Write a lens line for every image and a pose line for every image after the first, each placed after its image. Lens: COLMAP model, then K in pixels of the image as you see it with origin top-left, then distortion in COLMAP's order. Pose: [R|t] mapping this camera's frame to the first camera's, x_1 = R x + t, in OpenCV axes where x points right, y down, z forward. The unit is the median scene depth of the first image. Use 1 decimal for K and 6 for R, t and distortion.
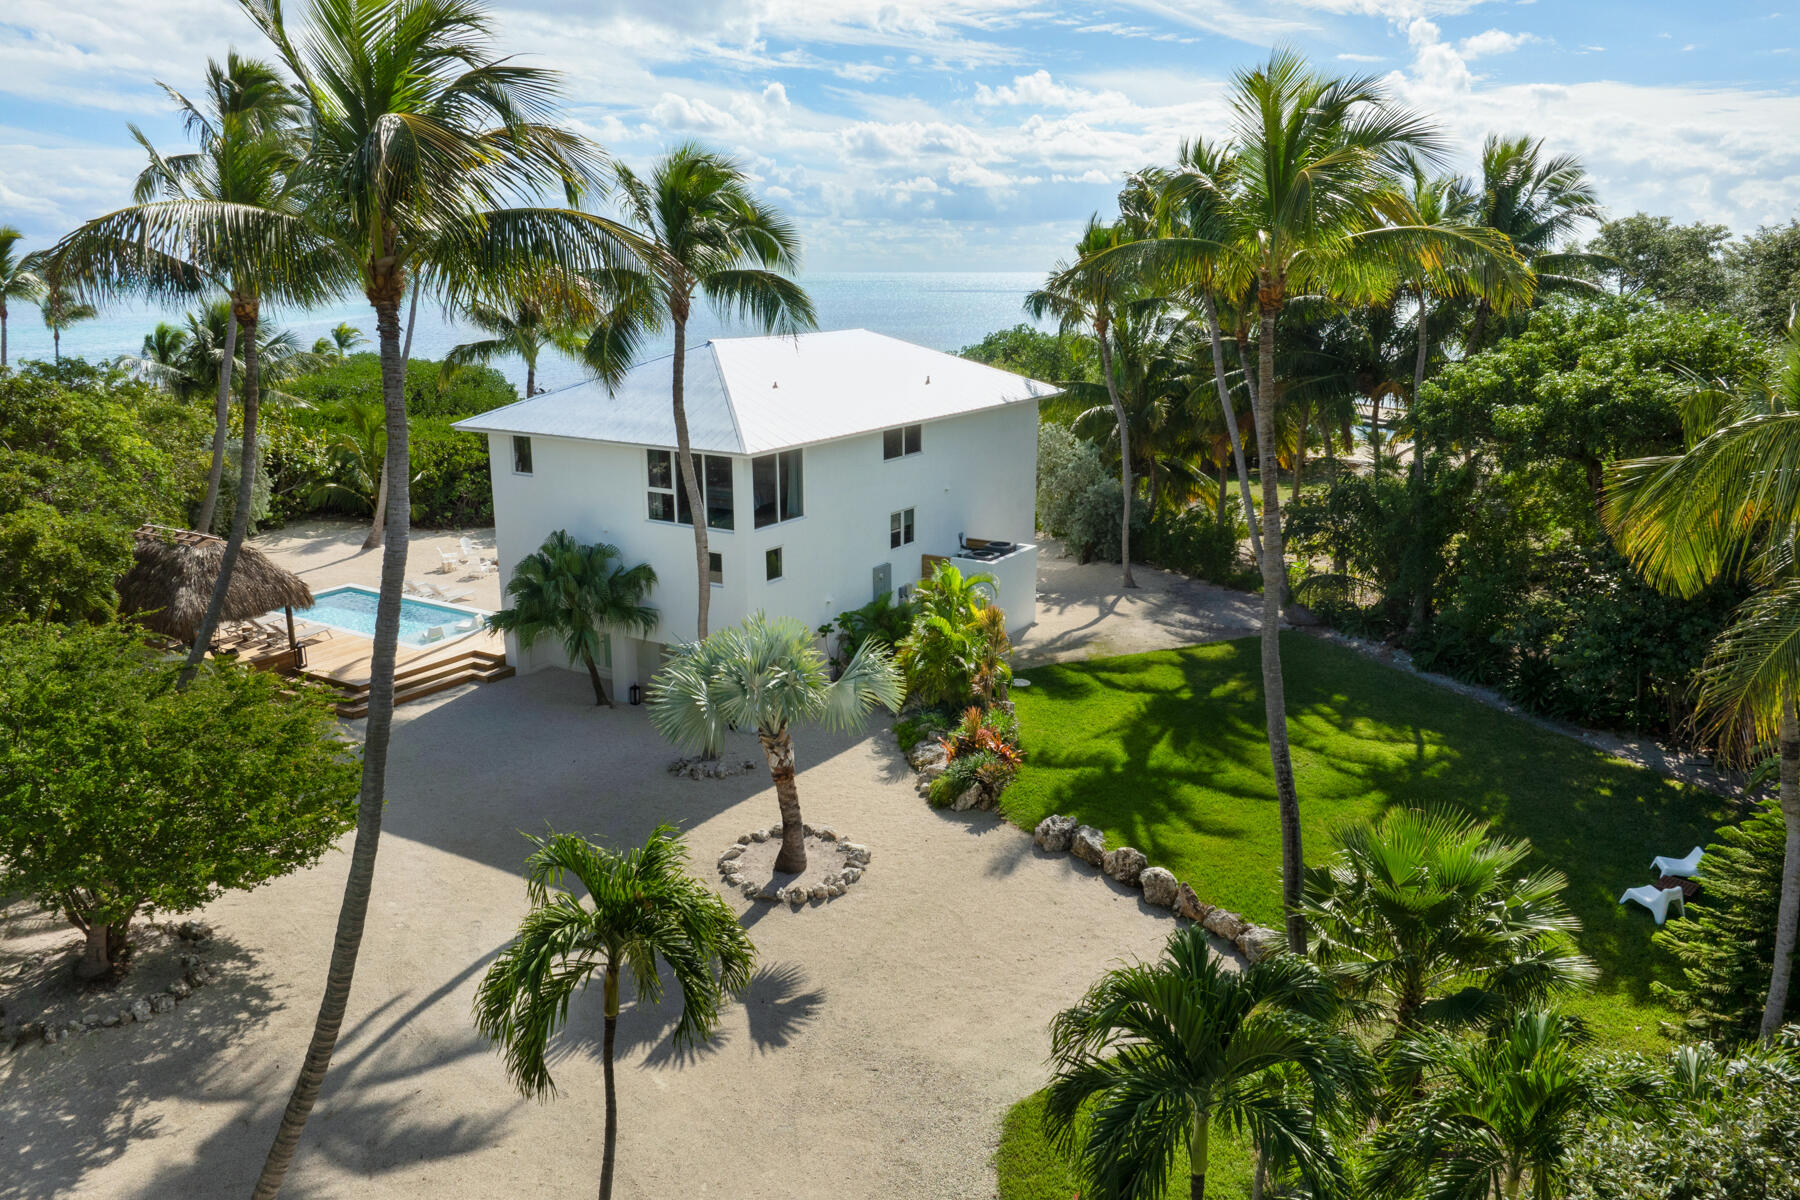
lens RADIAL K [[1258.1, 0, 921.1], [0, 1258.1, 608.2], [0, 0, 1]] dist [-0.057776, 0.001140]
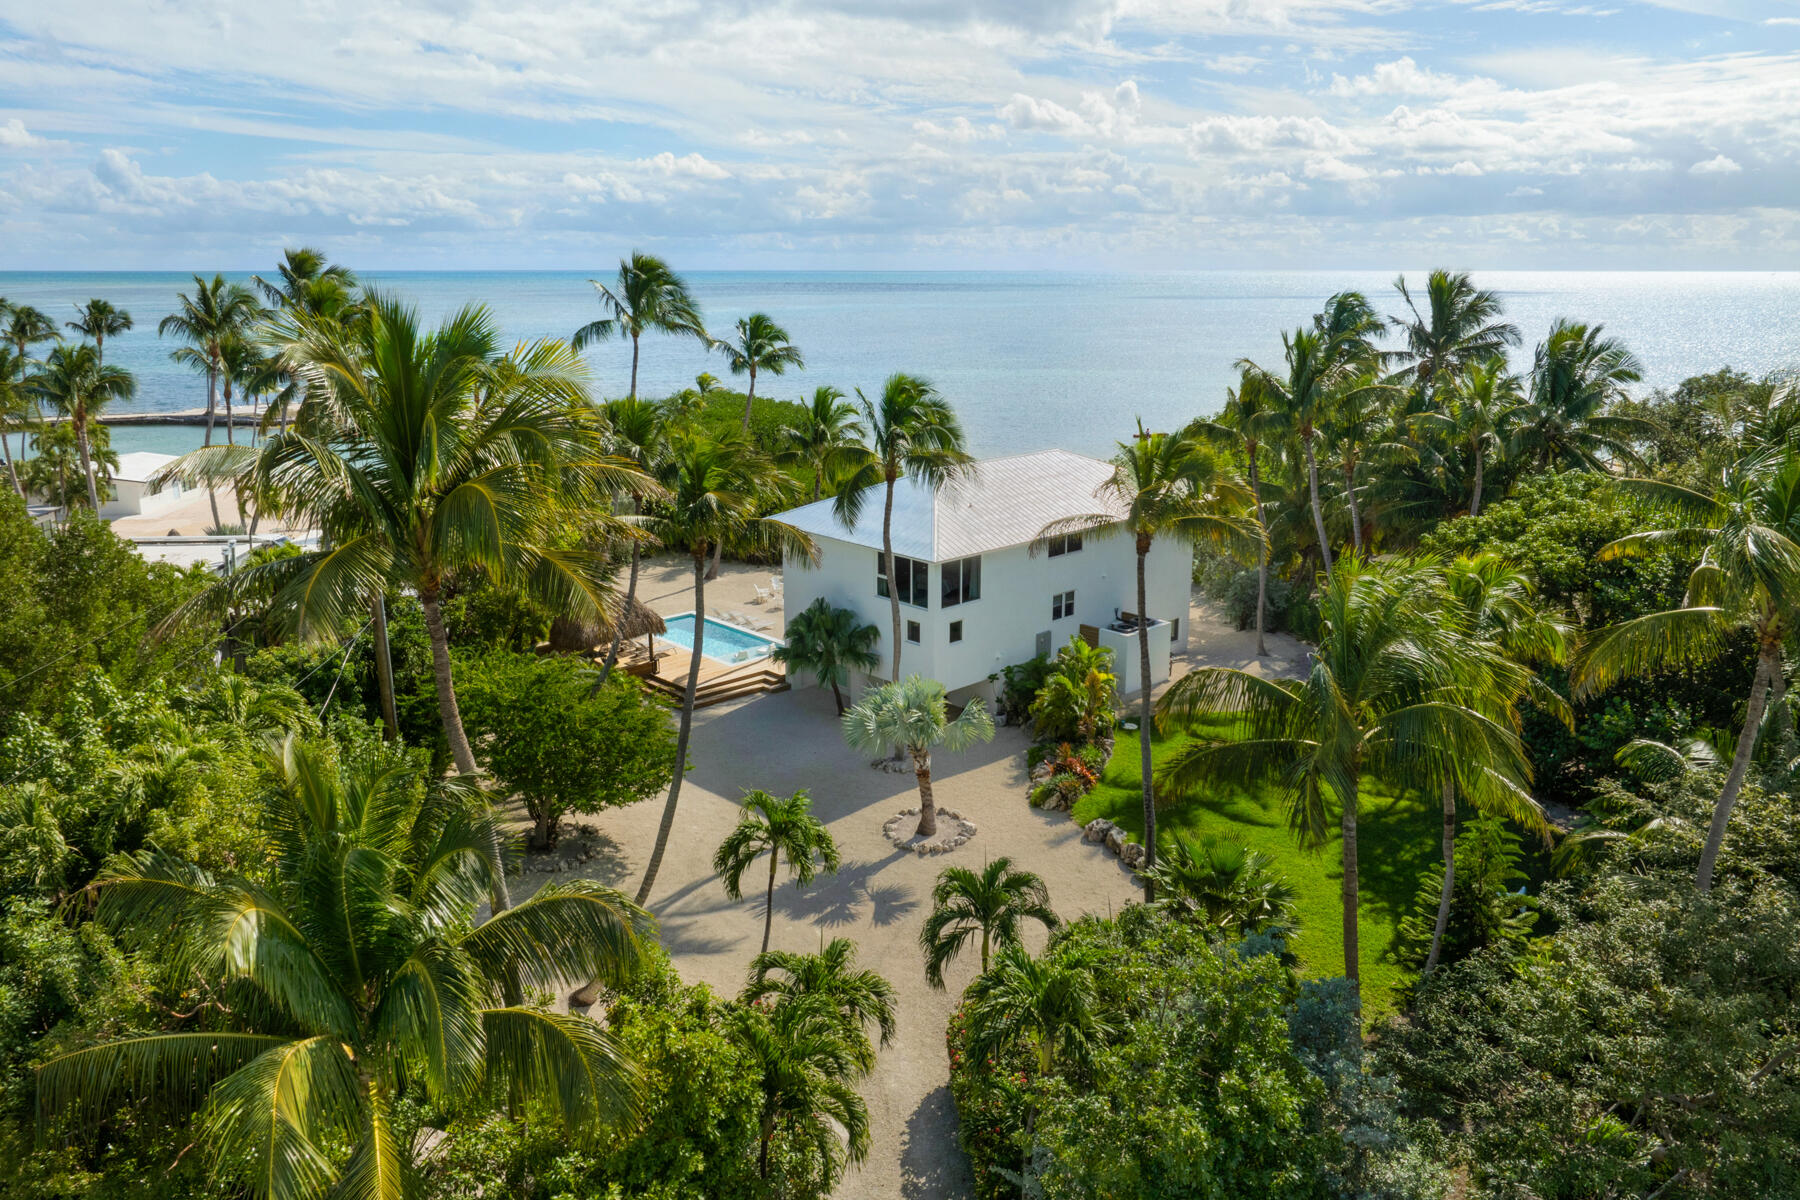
lens RADIAL K [[1243.5, 0, 880.1], [0, 1243.5, 596.9], [0, 0, 1]] dist [-0.039266, 0.002510]
pose [[0.957708, 0.060428, -0.281327, 0.198992], [-0.062936, 0.998018, 0.000121, -0.068174], [0.280776, 0.017590, 0.959612, -0.411033]]
